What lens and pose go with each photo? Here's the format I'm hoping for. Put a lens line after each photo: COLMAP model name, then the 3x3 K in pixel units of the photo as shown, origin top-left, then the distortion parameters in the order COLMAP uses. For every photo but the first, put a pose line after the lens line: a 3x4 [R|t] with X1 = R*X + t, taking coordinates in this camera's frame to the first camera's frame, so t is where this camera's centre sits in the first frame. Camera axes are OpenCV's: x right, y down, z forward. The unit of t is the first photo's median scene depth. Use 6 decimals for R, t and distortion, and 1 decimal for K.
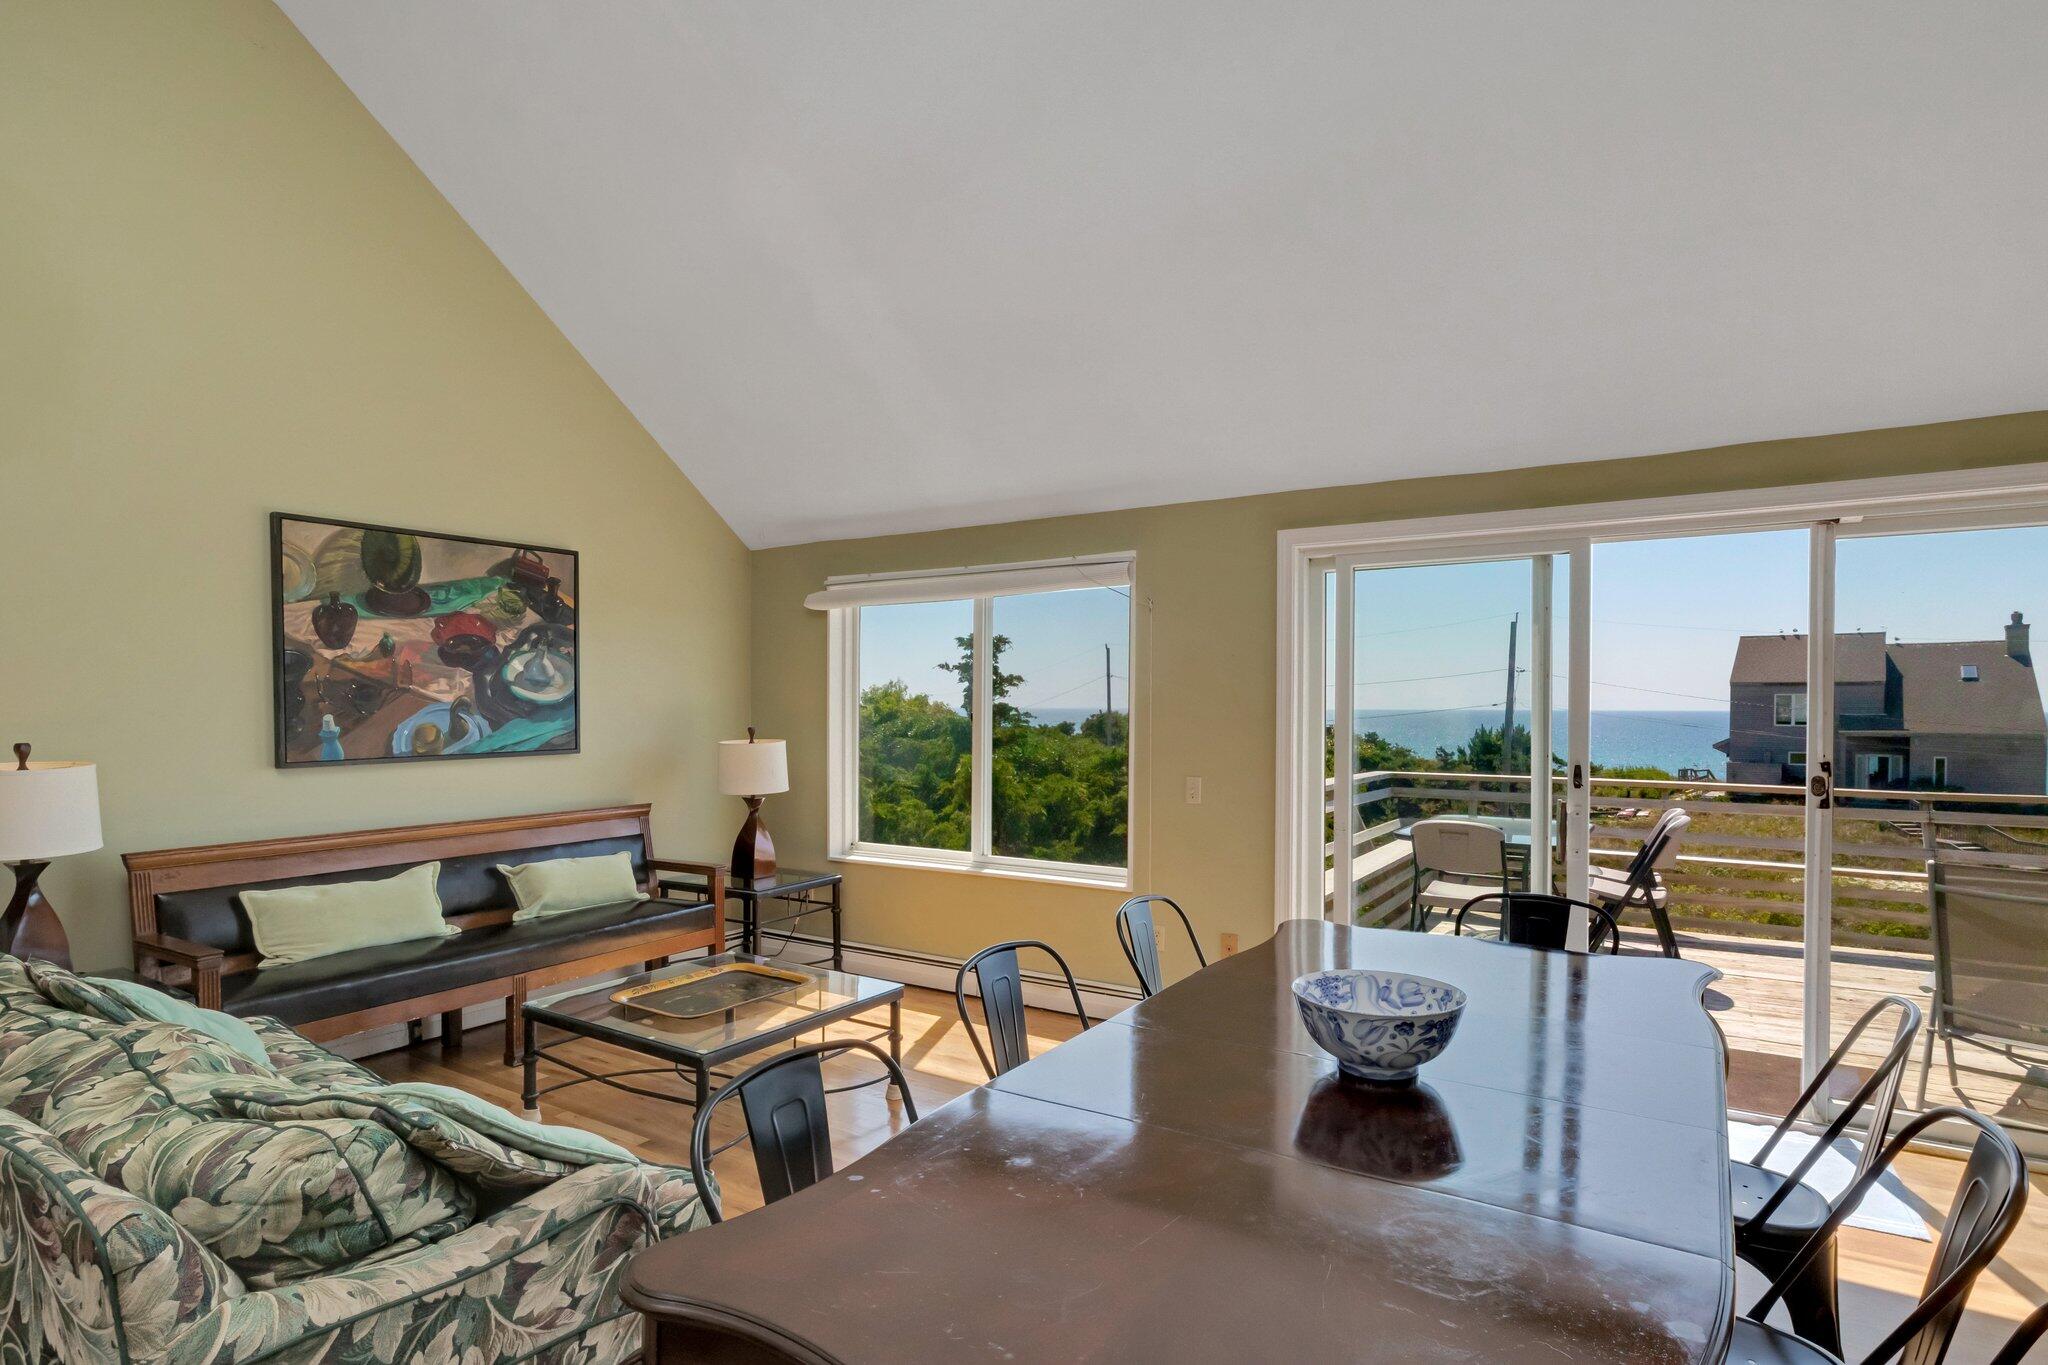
lens RADIAL K [[1057.8, 0, 1020.4], [0, 1057.8, 703.0], [0, 0, 1]] dist [0.011594, -0.006143]
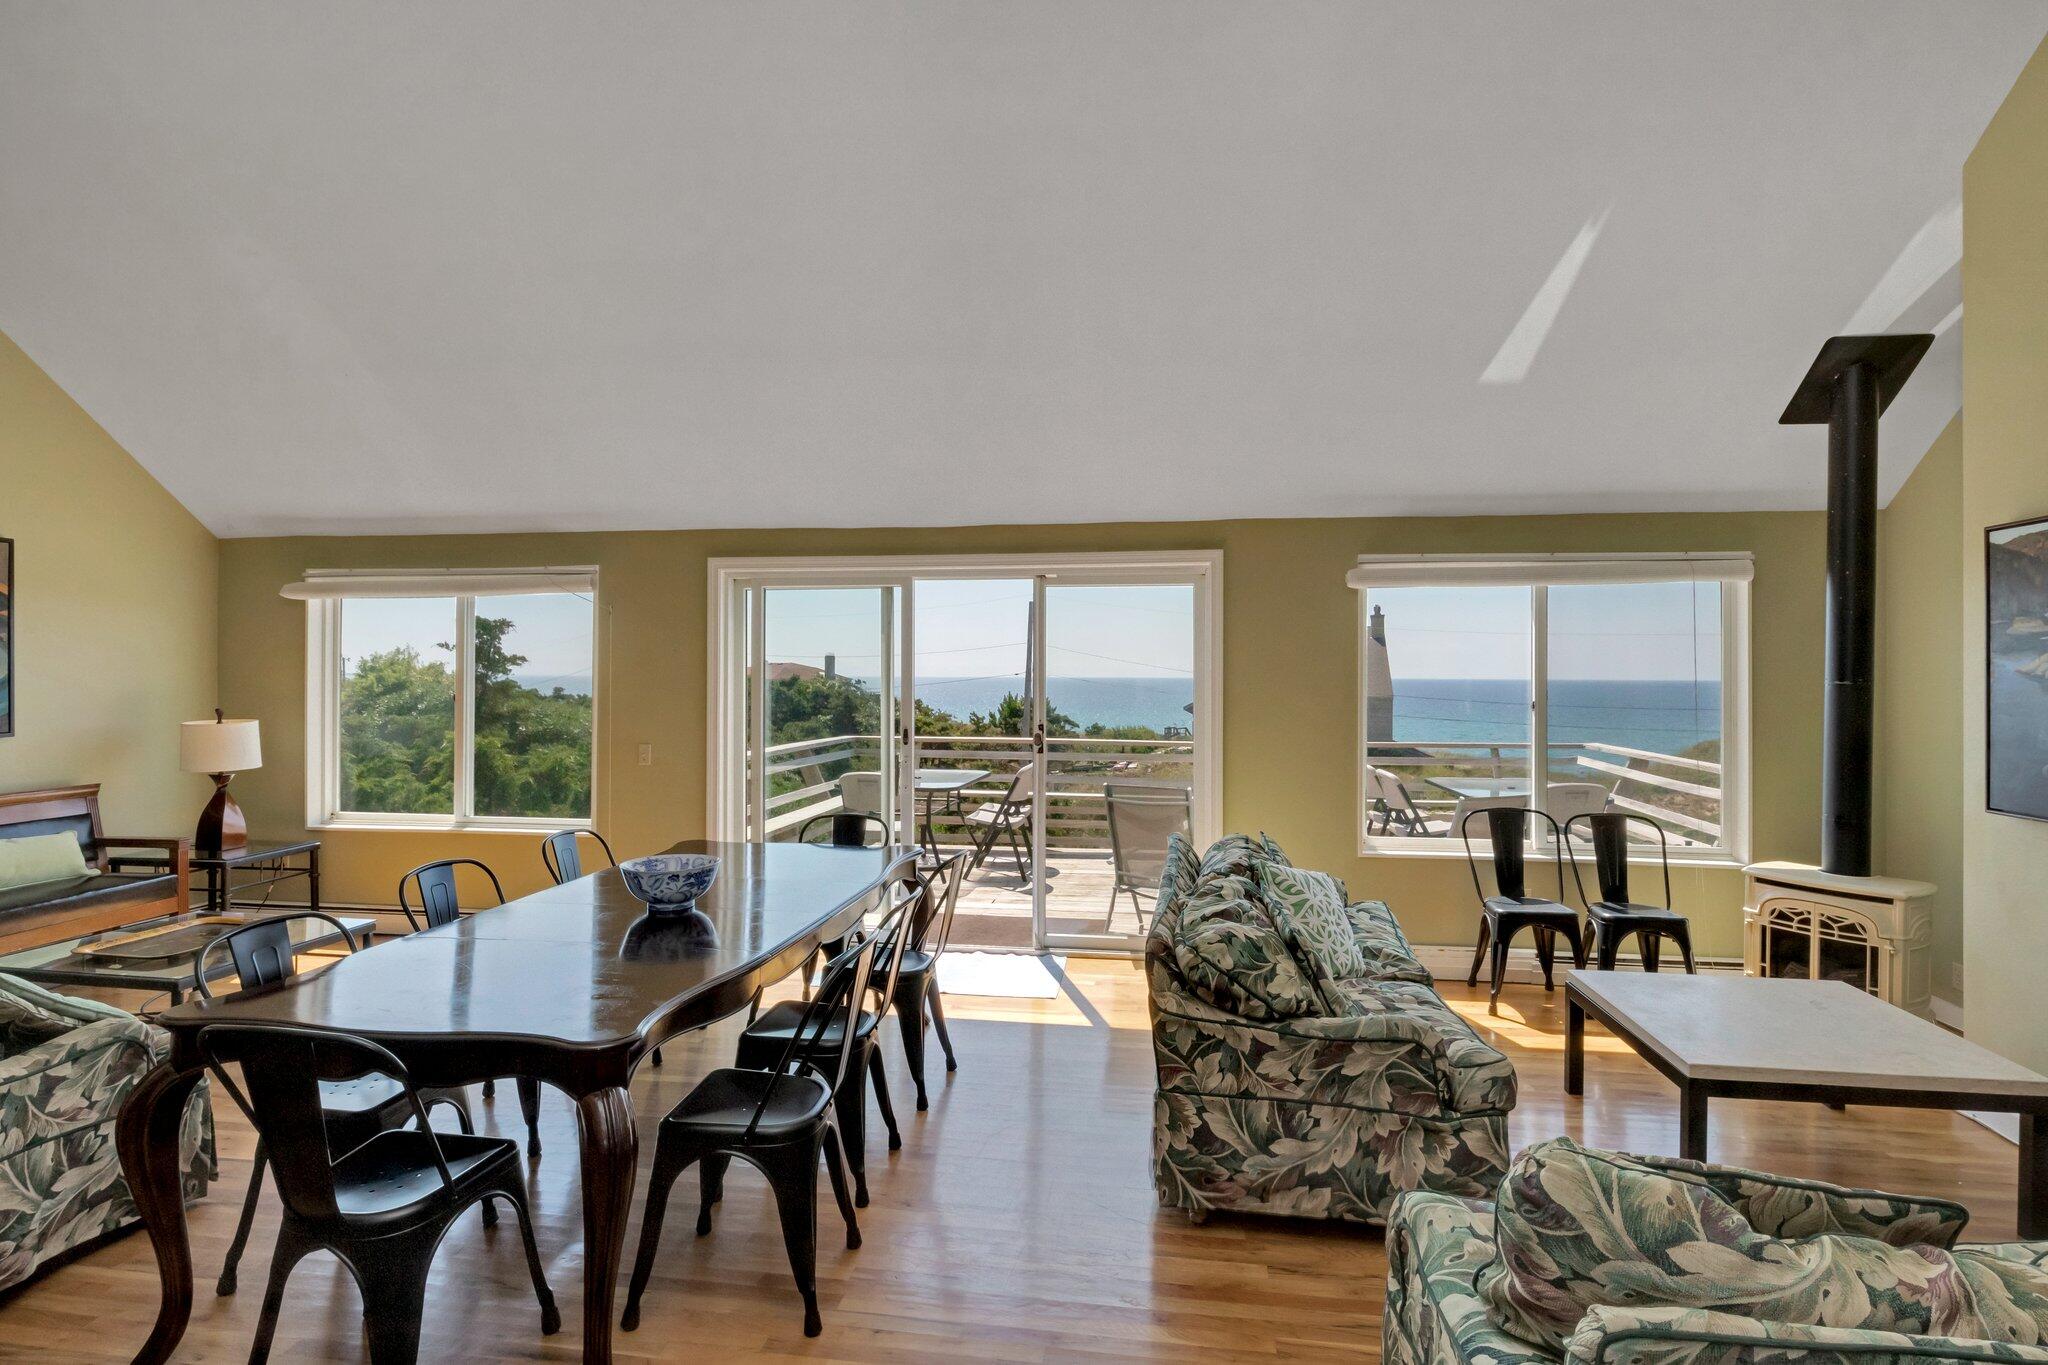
lens RADIAL K [[1057.8, 0, 1035.1], [0, 1057.8, 669.4], [0, 0, 1]] dist [0.011594, -0.006143]
pose [[0.914881, 0.003284, 0.403711, 0.068294], [-0.002926, 0.999995, -0.001502, -0.018395], [-0.403713, 0.000193, 0.914886, -0.326352]]
